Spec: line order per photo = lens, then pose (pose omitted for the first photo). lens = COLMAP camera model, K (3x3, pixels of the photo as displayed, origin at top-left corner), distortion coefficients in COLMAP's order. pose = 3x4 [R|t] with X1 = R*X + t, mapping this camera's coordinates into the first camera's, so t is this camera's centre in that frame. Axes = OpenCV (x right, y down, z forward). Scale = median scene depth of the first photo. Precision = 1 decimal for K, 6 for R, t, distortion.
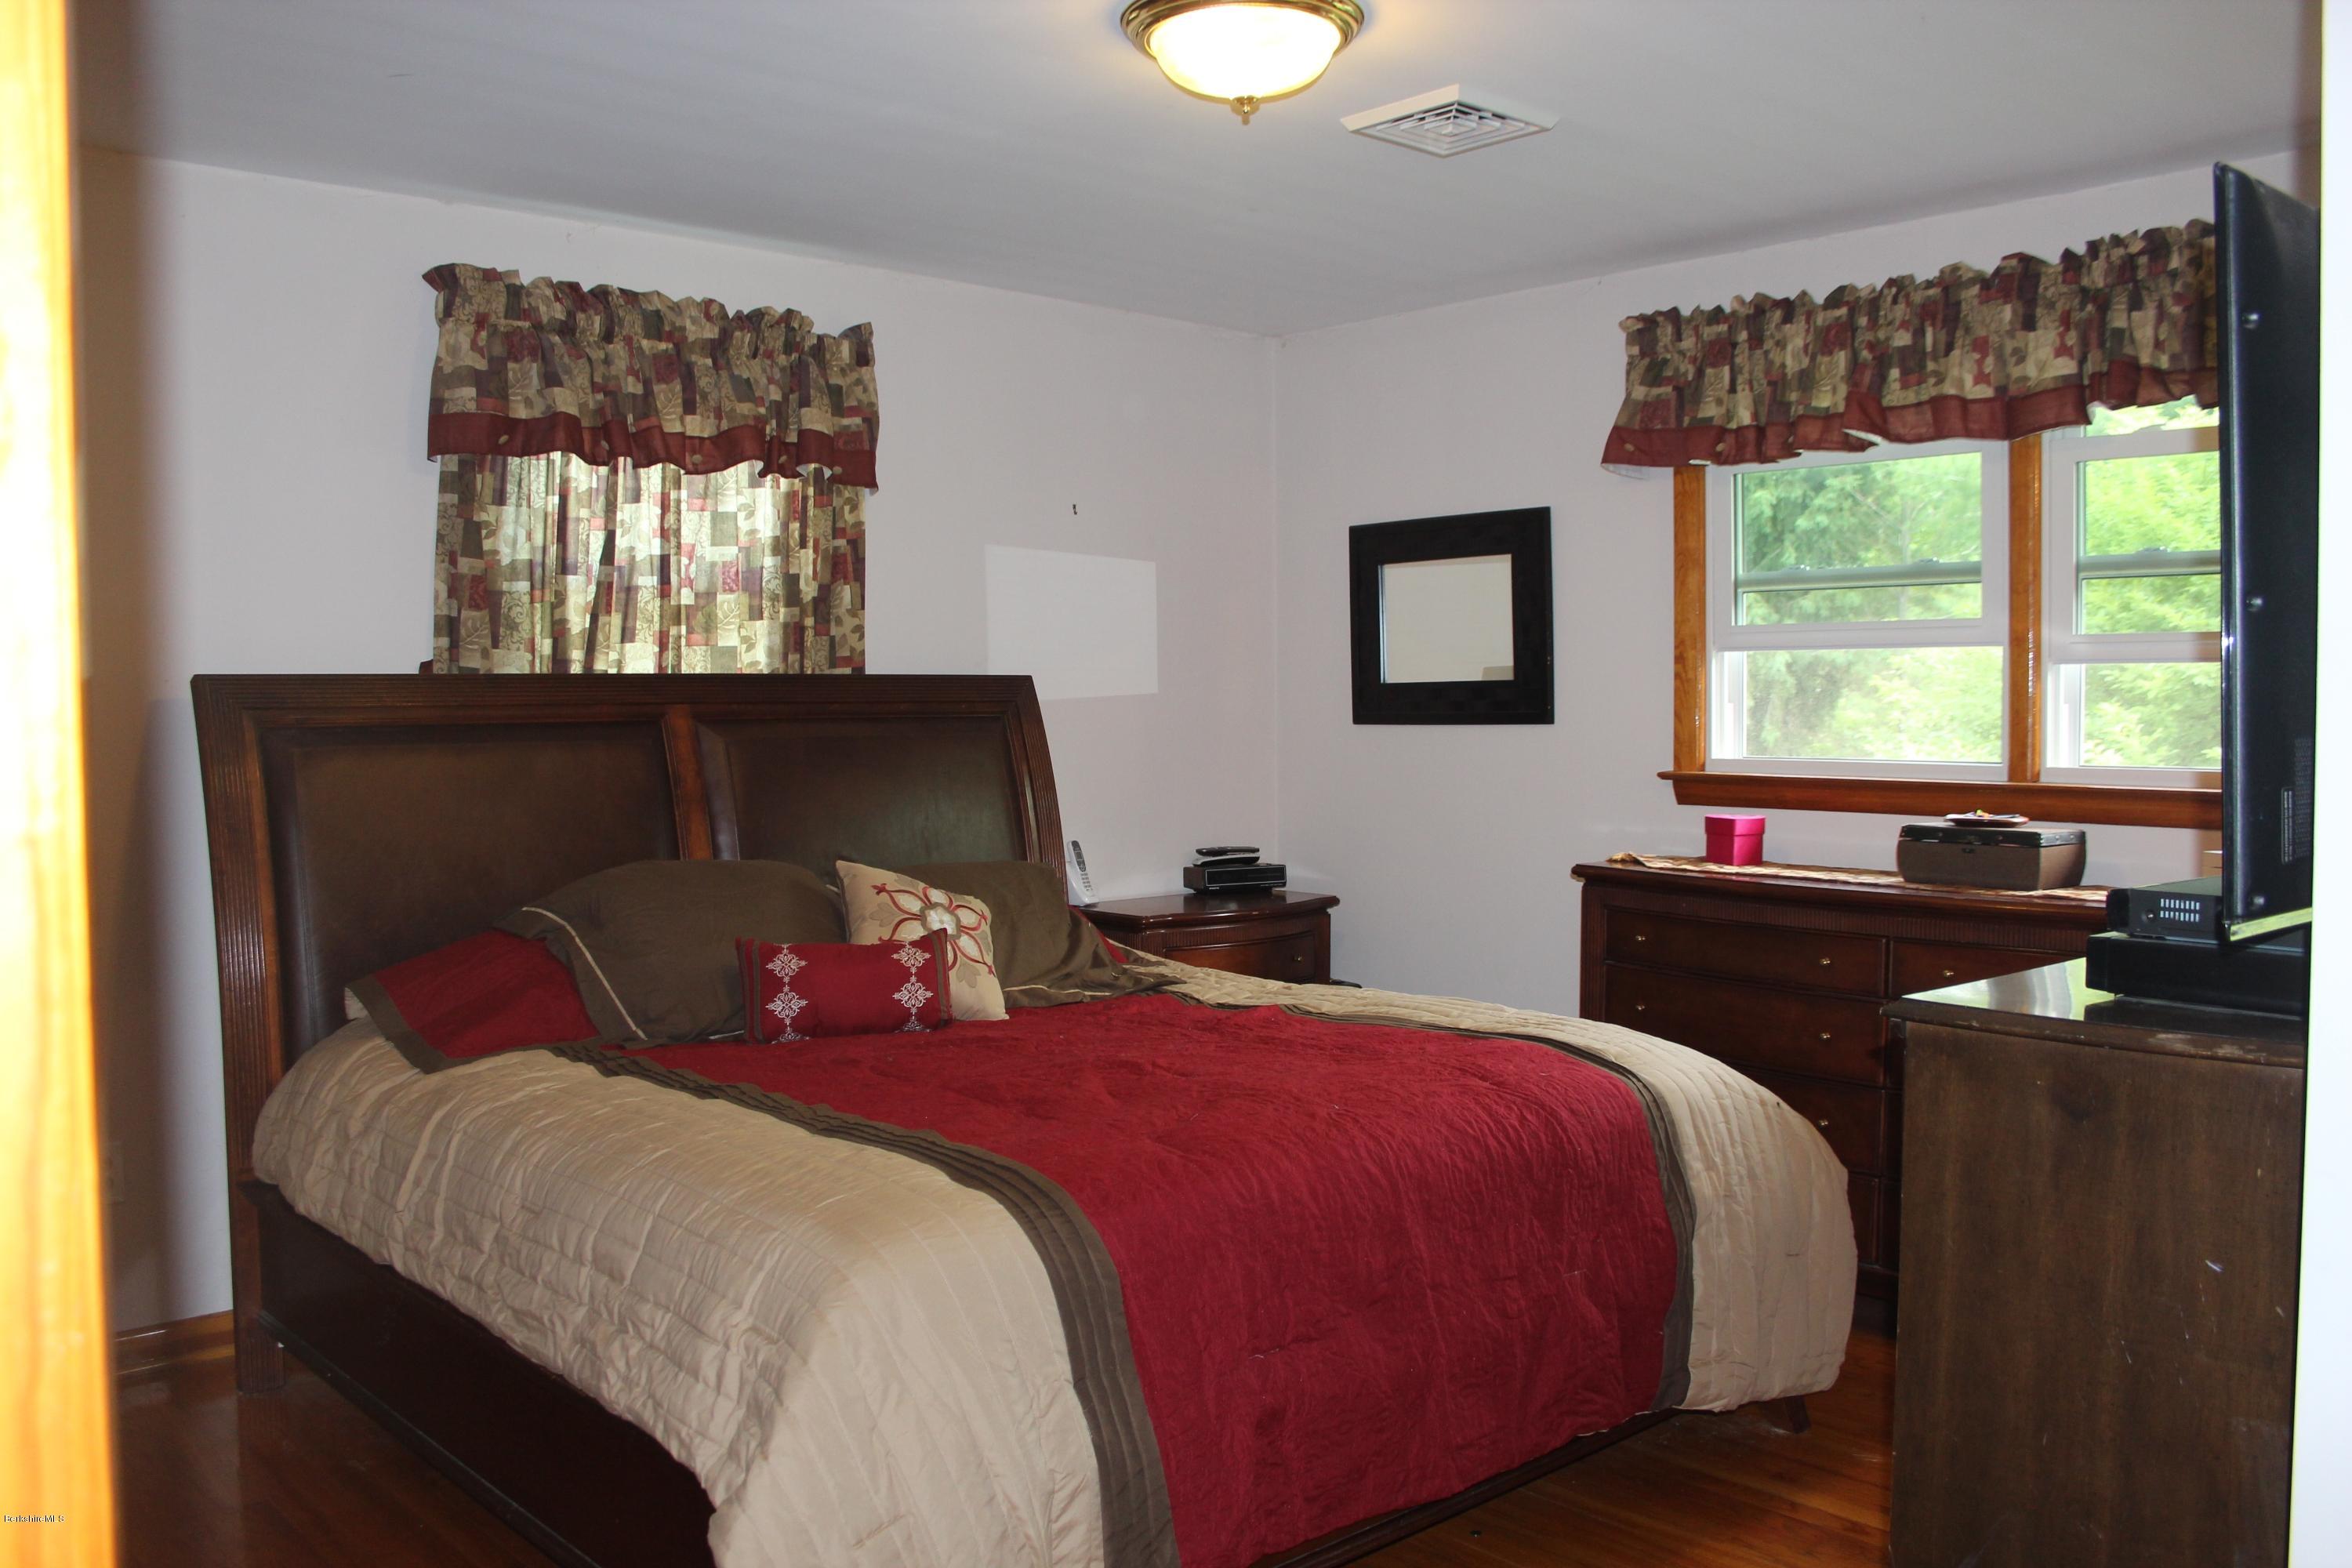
lens RADIAL K [[1974.3, 0, 1191.5], [0, 1974.3, 779.0], [0, 0, 1]] dist [-0.147080, 0.130945]
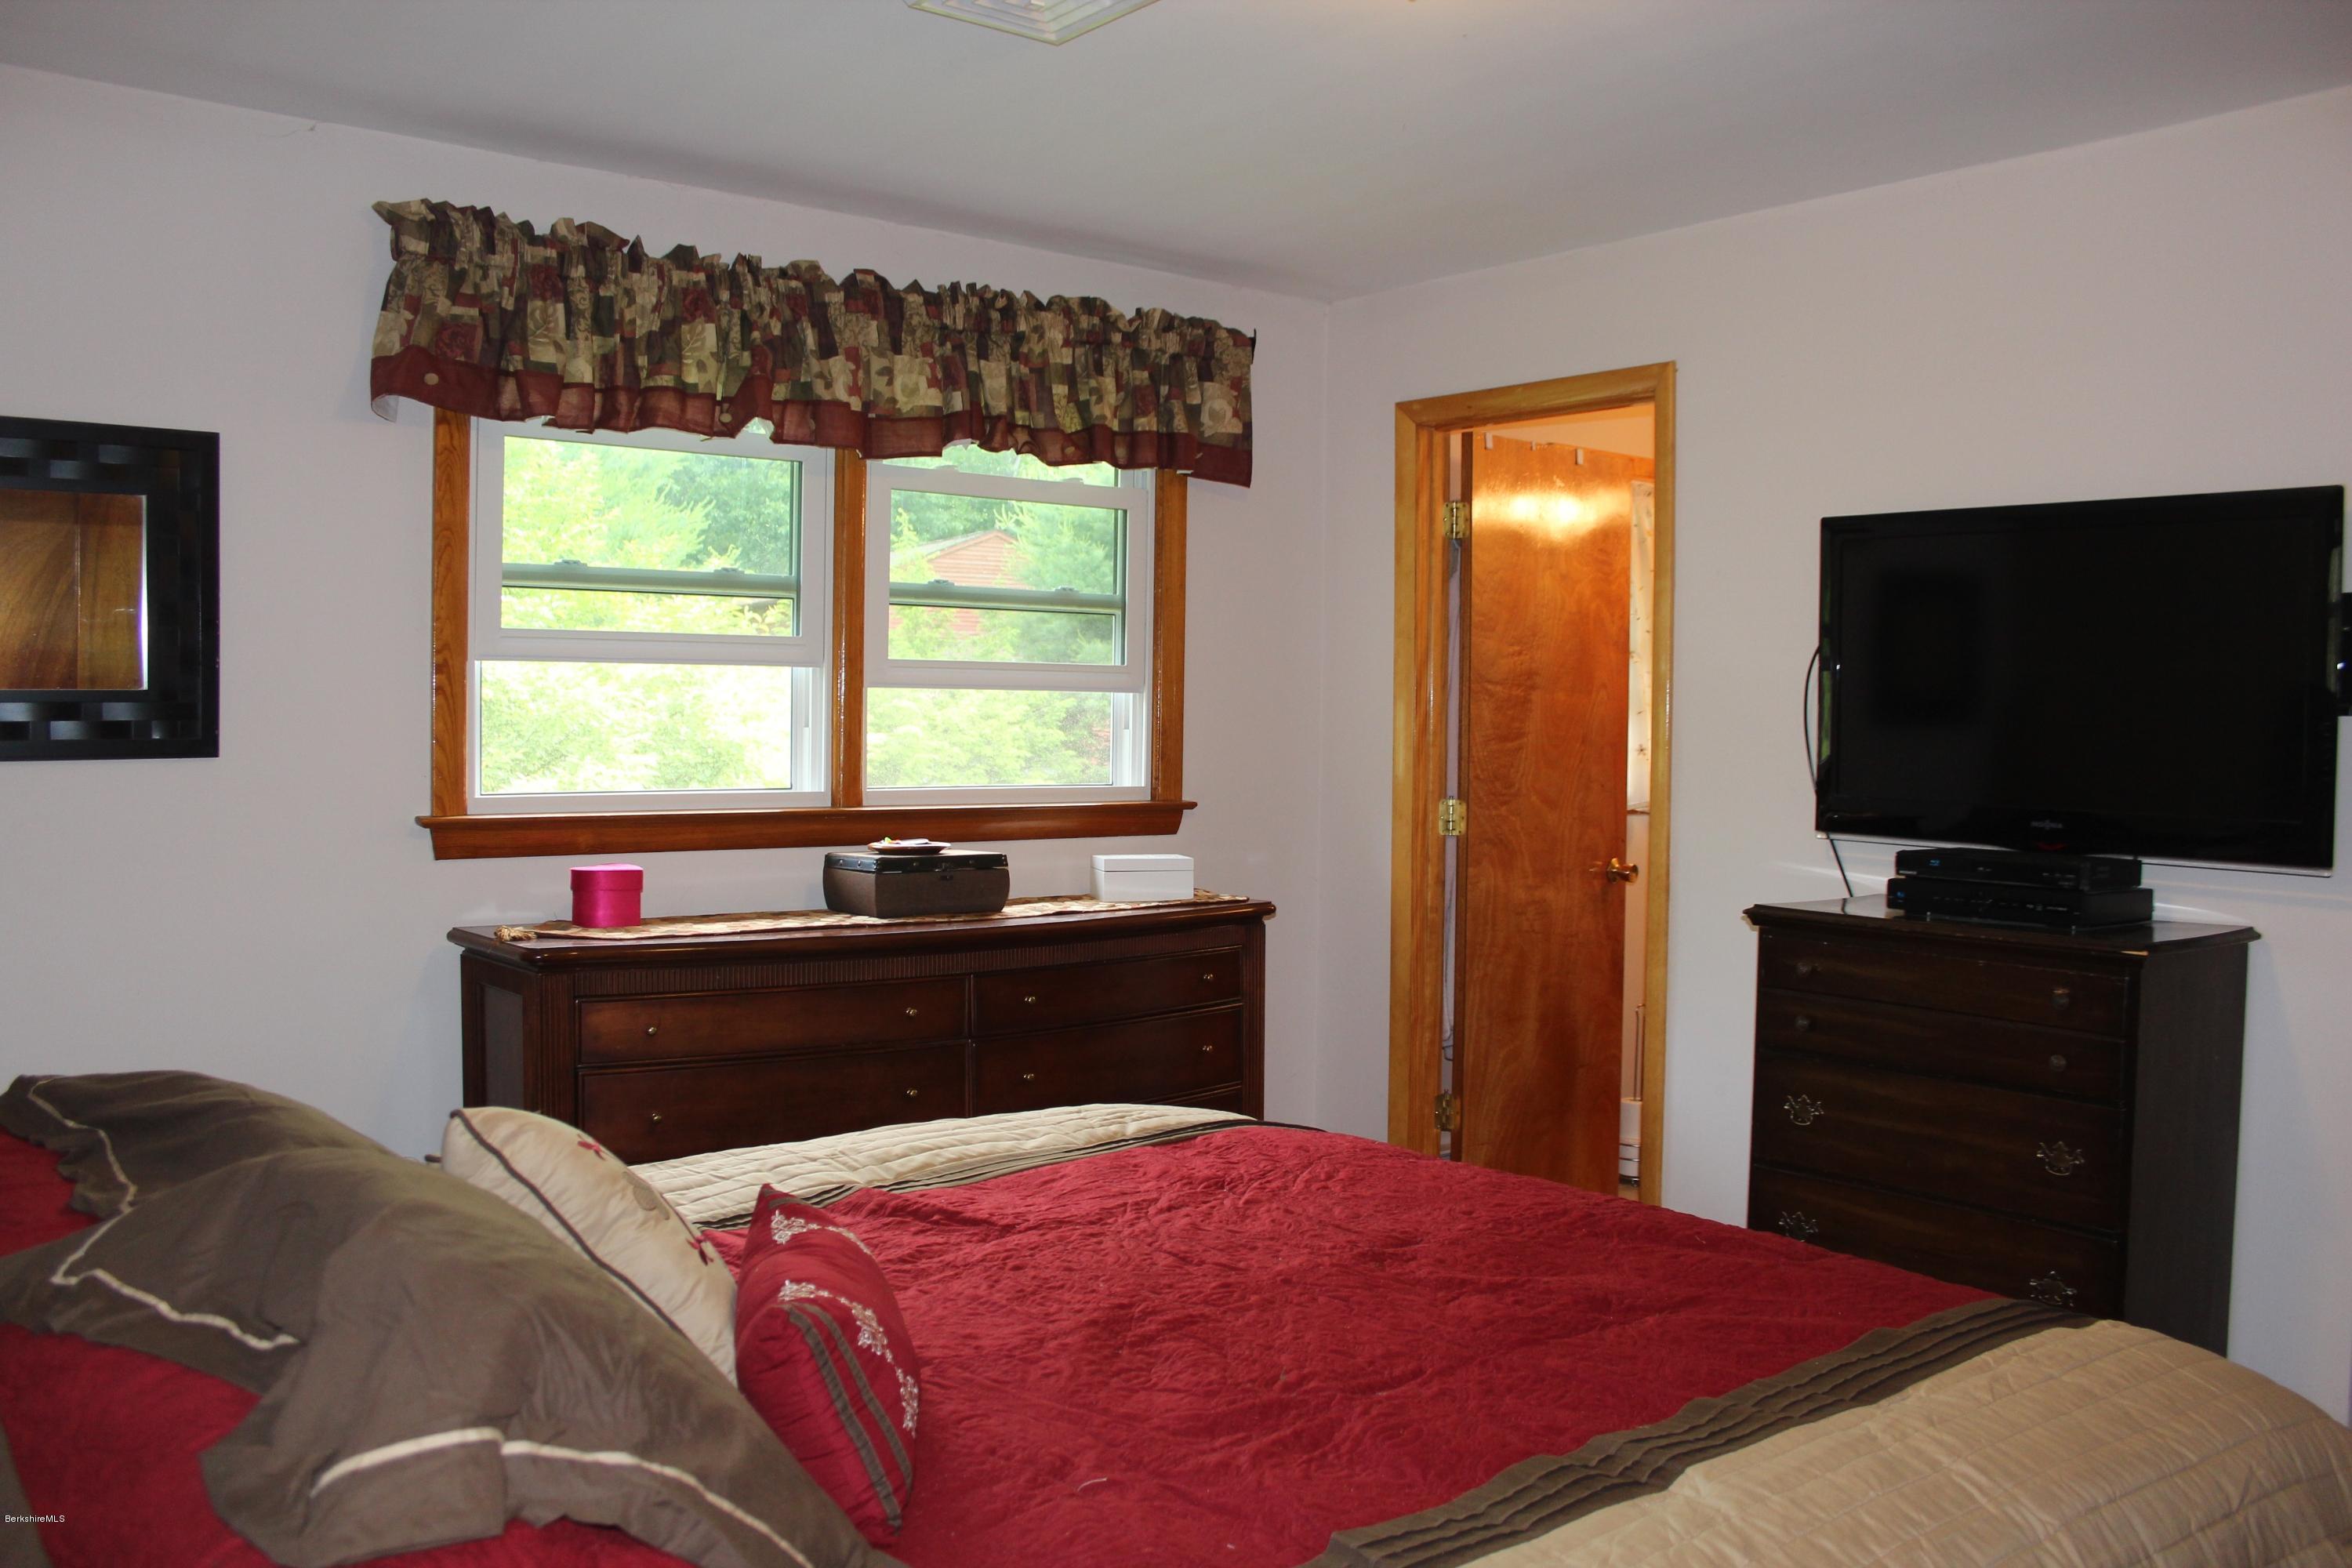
lens RADIAL K [[1974.3, 0, 1191.5], [0, 1974.3, 779.0], [0, 0, 1]] dist [-0.147080, 0.130945]
pose [[0.044840, -0.025275, 0.998674, -0.535243], [0.034417, 0.999126, 0.023741, -0.028891], [-0.998401, 0.033307, 0.045671, 0.747827]]
